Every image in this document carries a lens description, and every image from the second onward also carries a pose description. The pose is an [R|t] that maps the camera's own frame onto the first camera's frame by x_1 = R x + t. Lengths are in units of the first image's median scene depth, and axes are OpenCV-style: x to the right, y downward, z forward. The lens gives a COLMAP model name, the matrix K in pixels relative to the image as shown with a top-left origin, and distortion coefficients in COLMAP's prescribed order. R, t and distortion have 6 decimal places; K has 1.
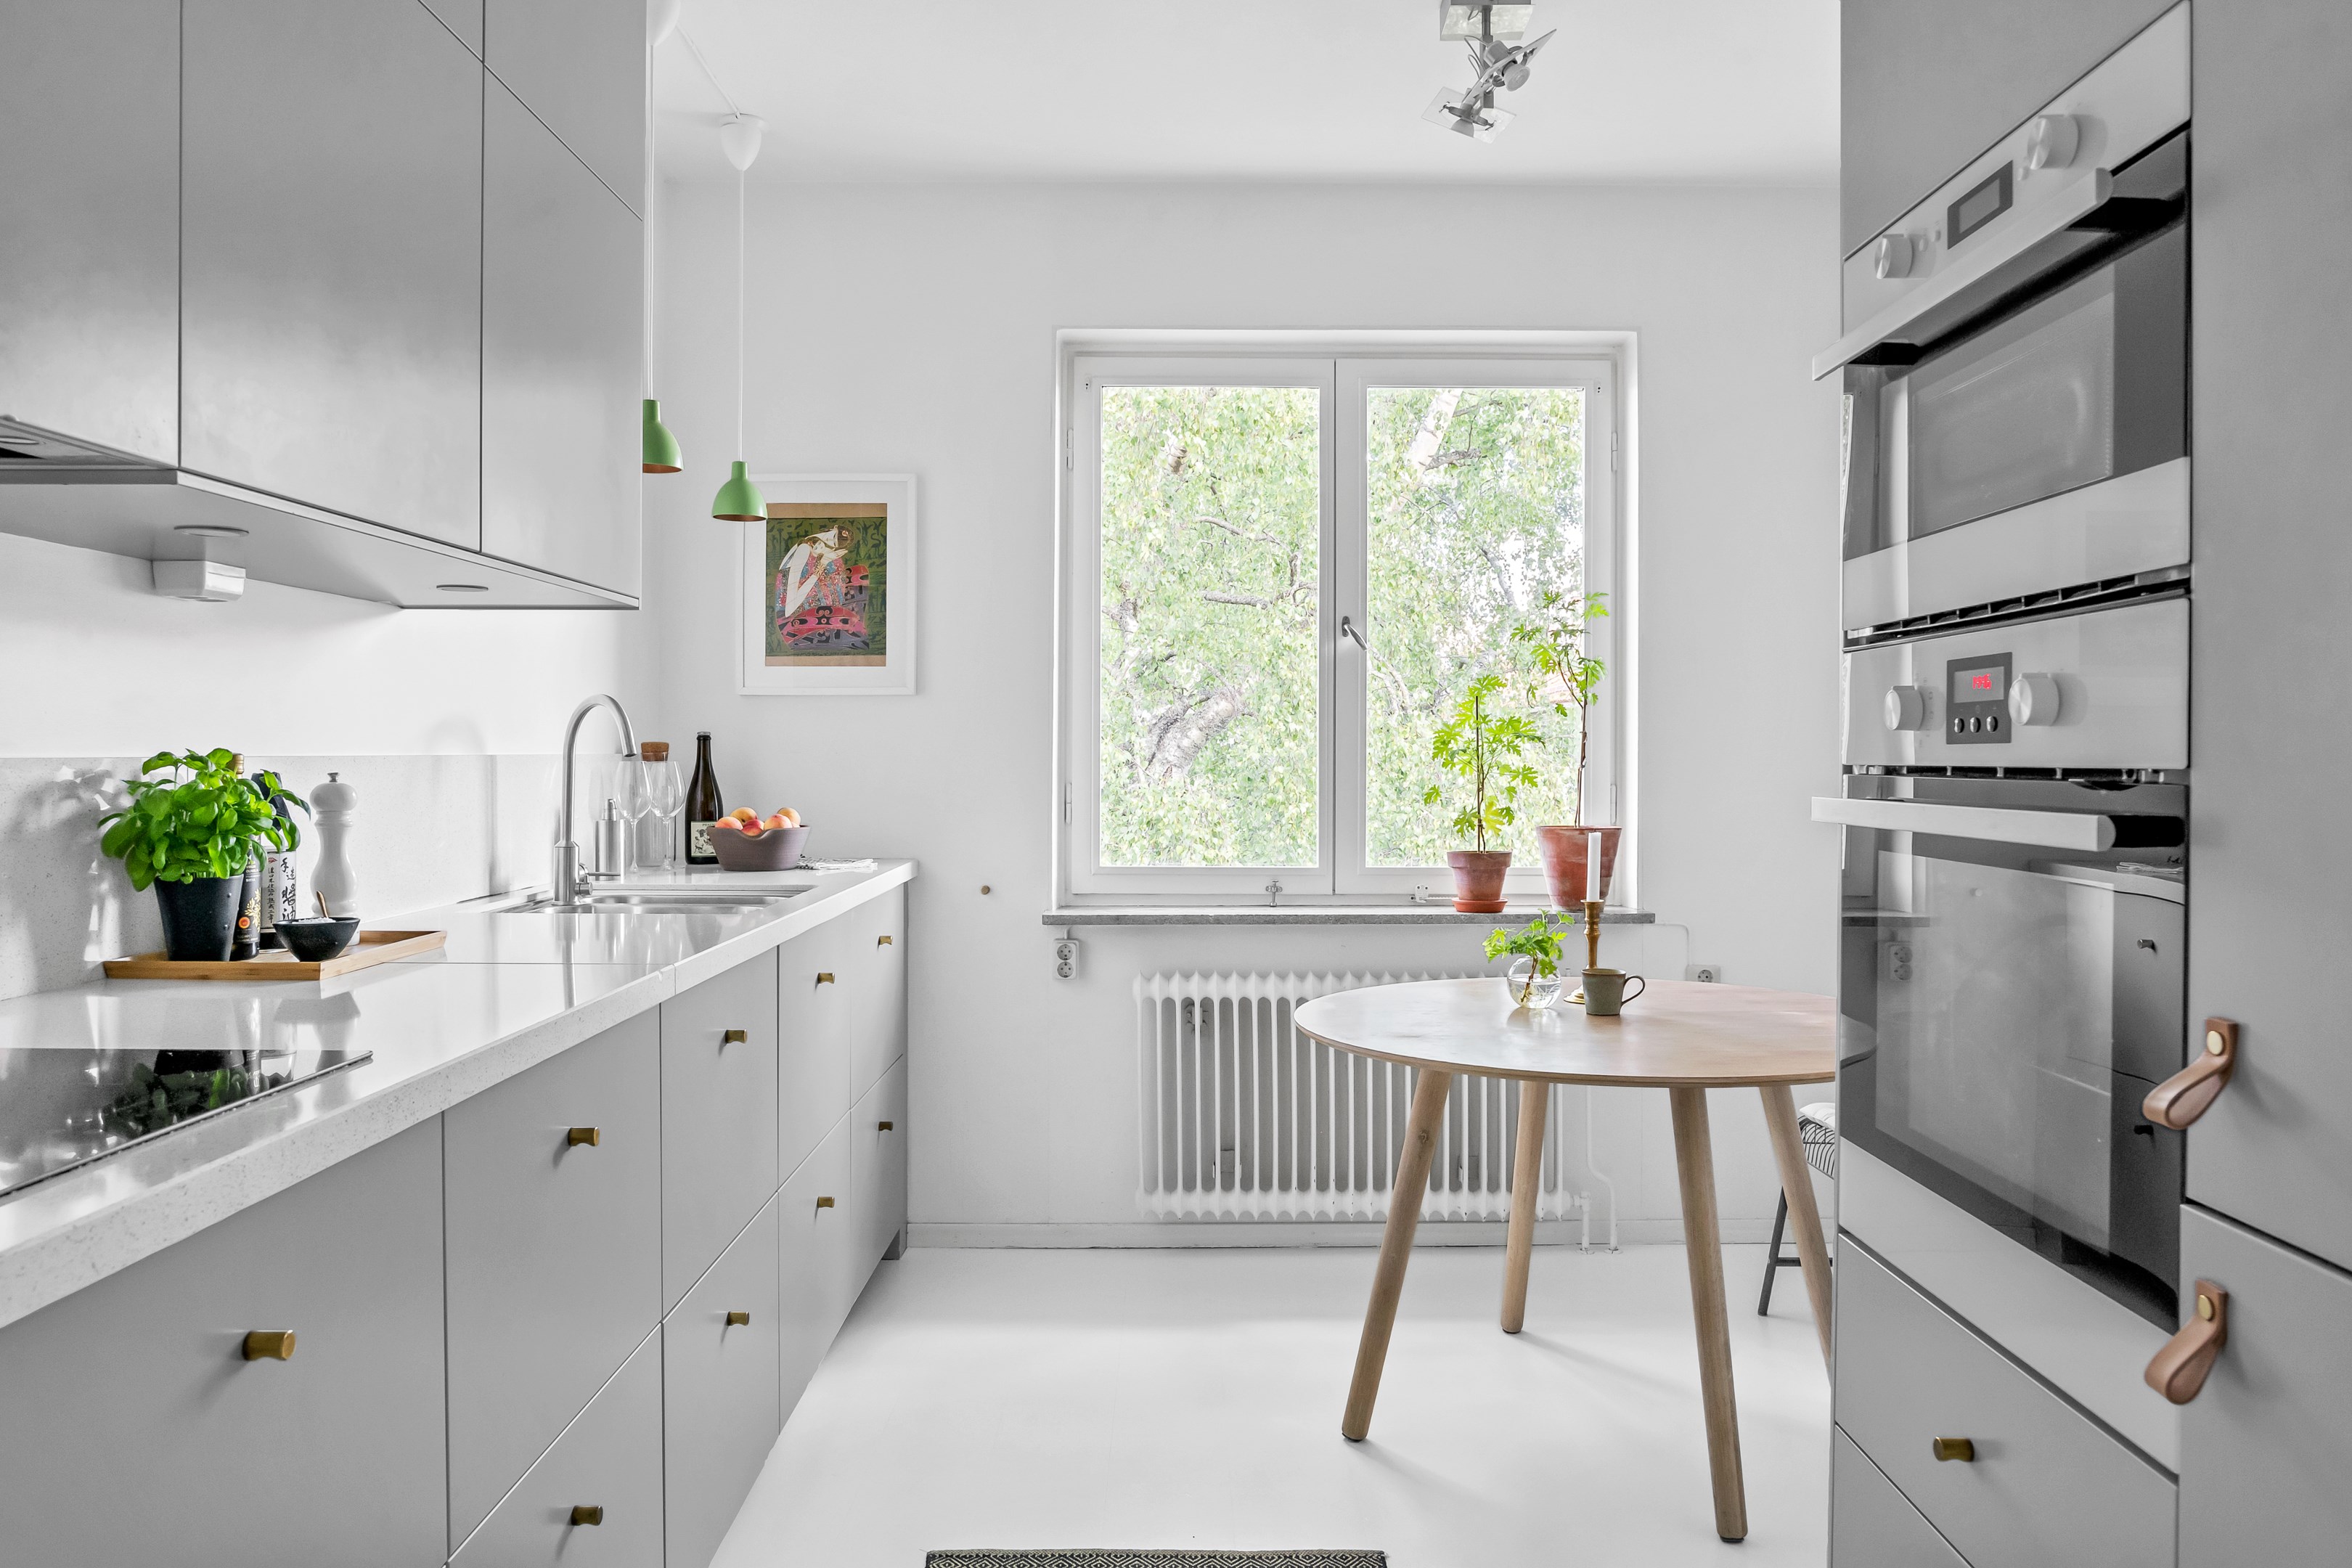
lens RADIAL K [[1601.7, 0, 1179.0], [0, 1601.7, 779.7], [0, 0, 1]] dist [-0.030521, 0.018404]
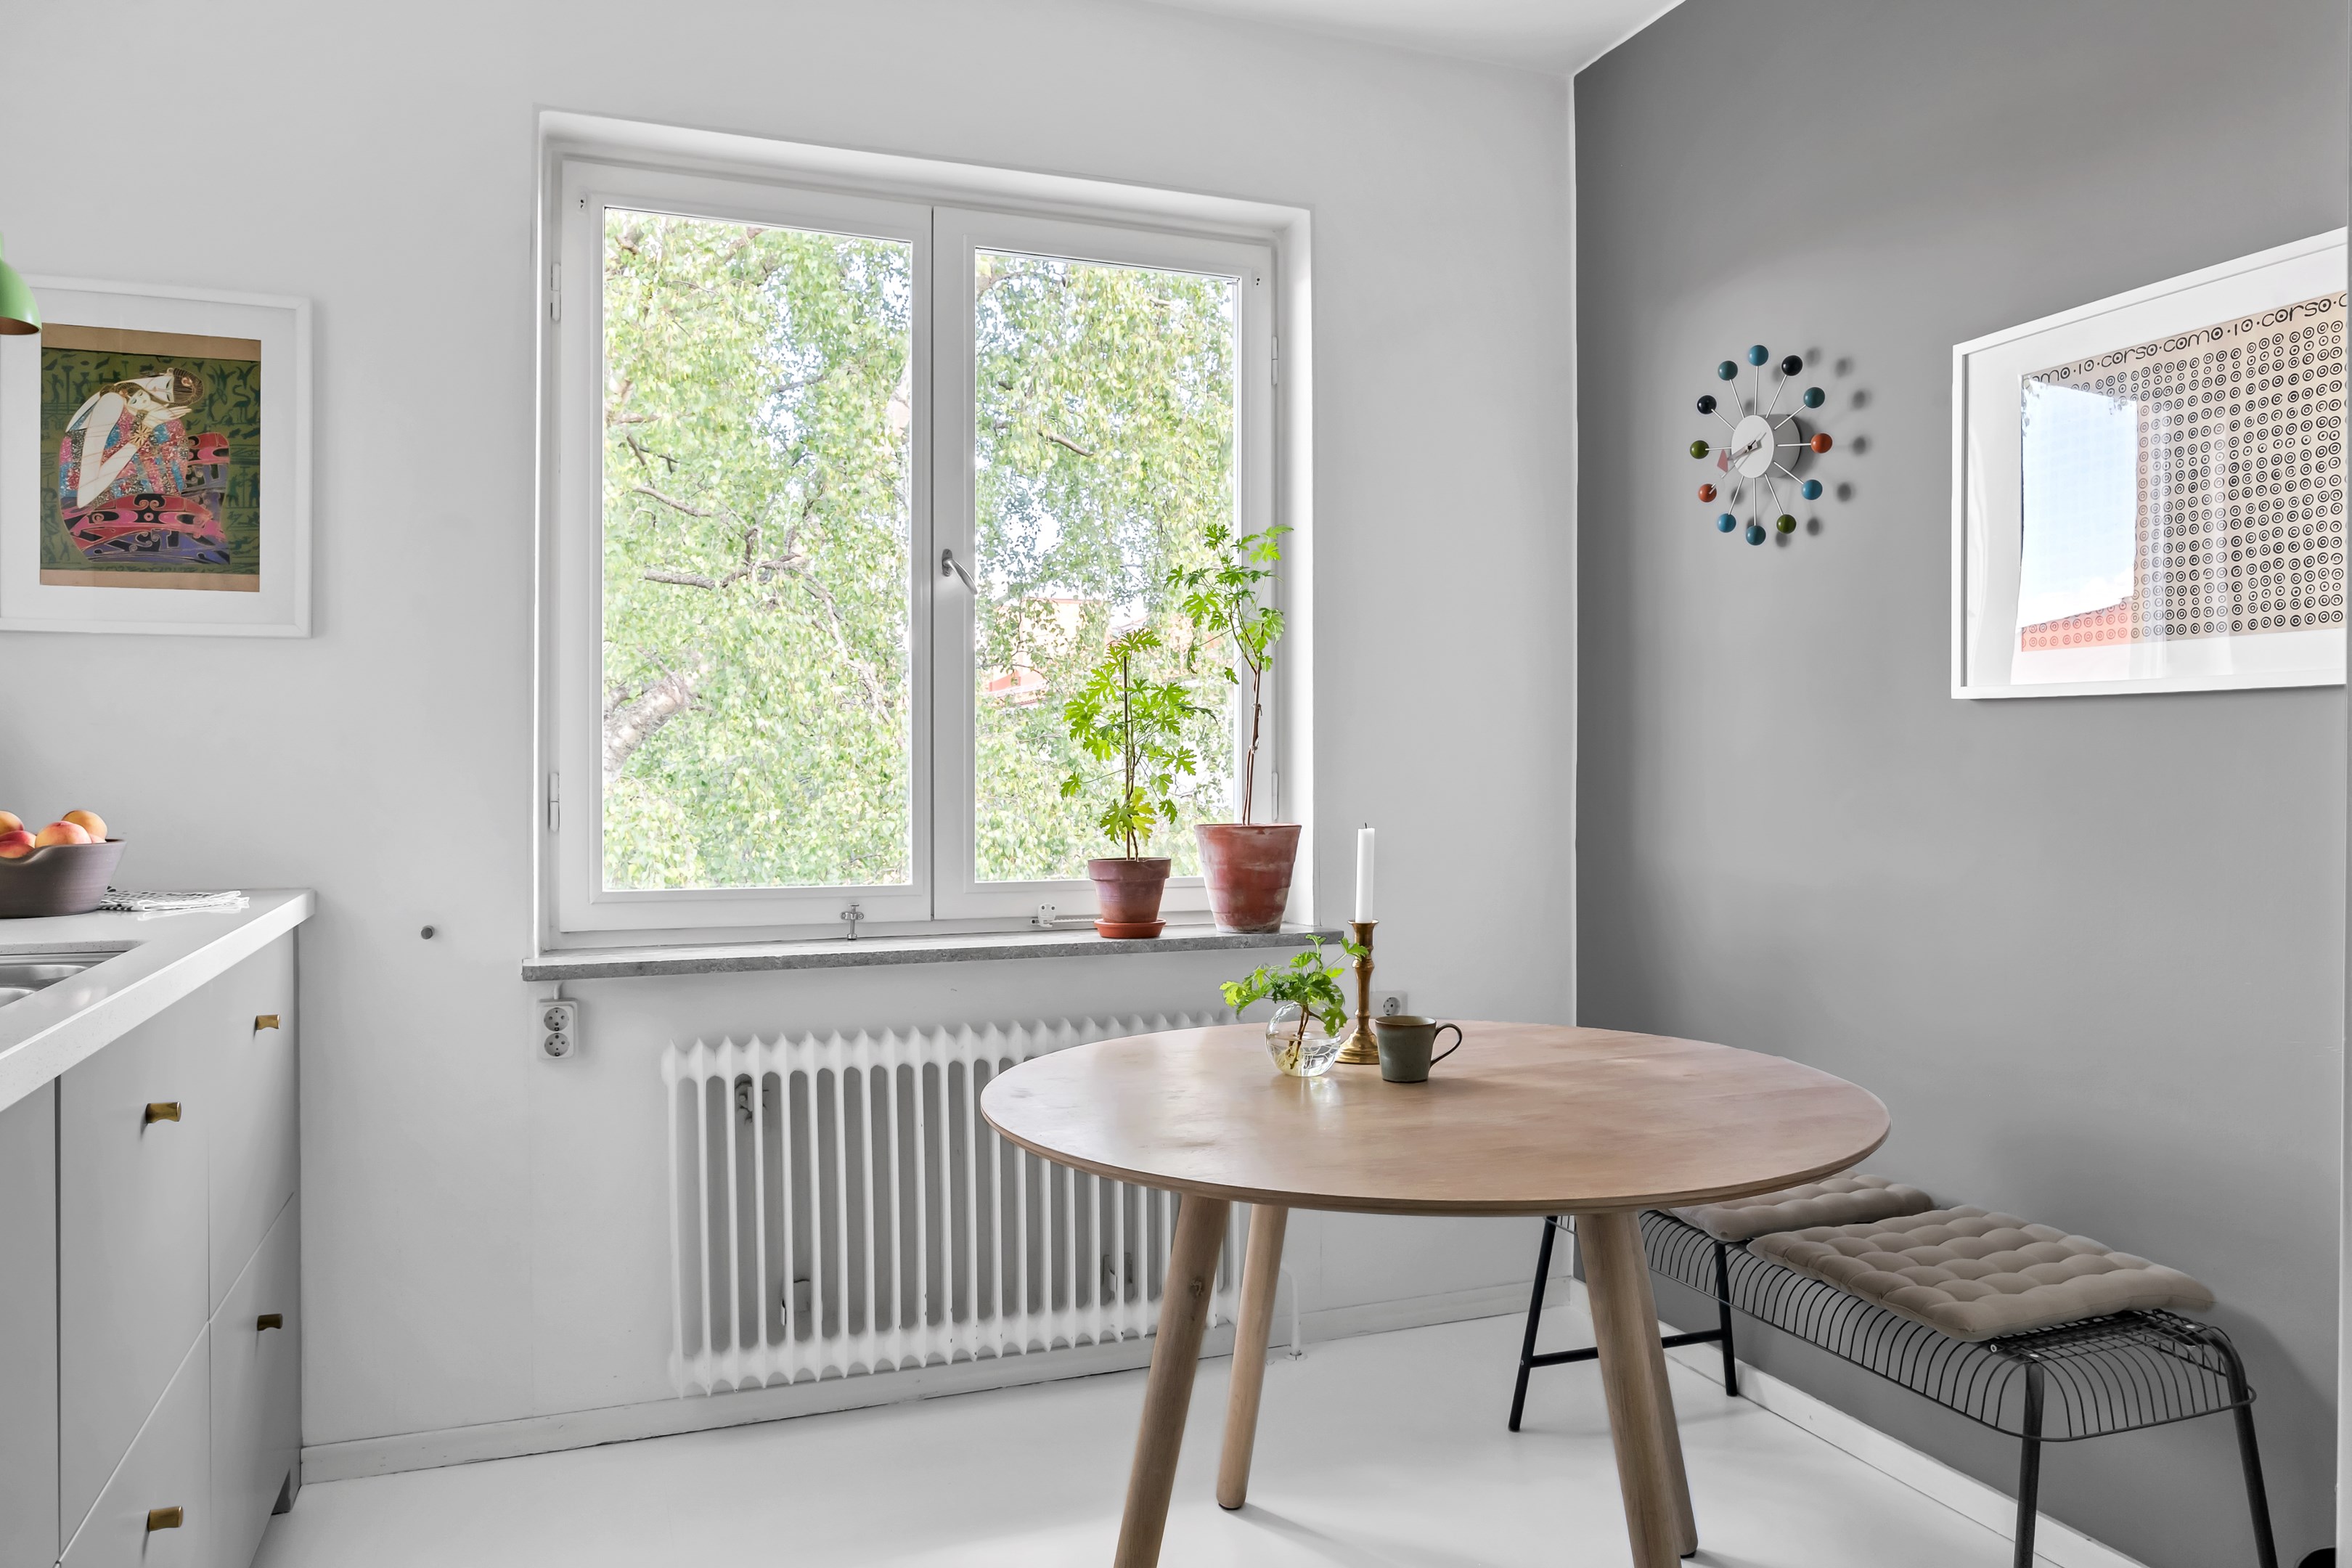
lens RADIAL K [[1601.7, 0, 1173.0], [0, 1601.7, 782.1], [0, 0, 1]] dist [-0.030521, 0.018404]
pose [[0.935974, -0.005841, 0.352021, -0.064232], [0.007432, 0.999967, -0.003170, 0.010627], [-0.351991, 0.005583, 0.935987, 0.270607]]
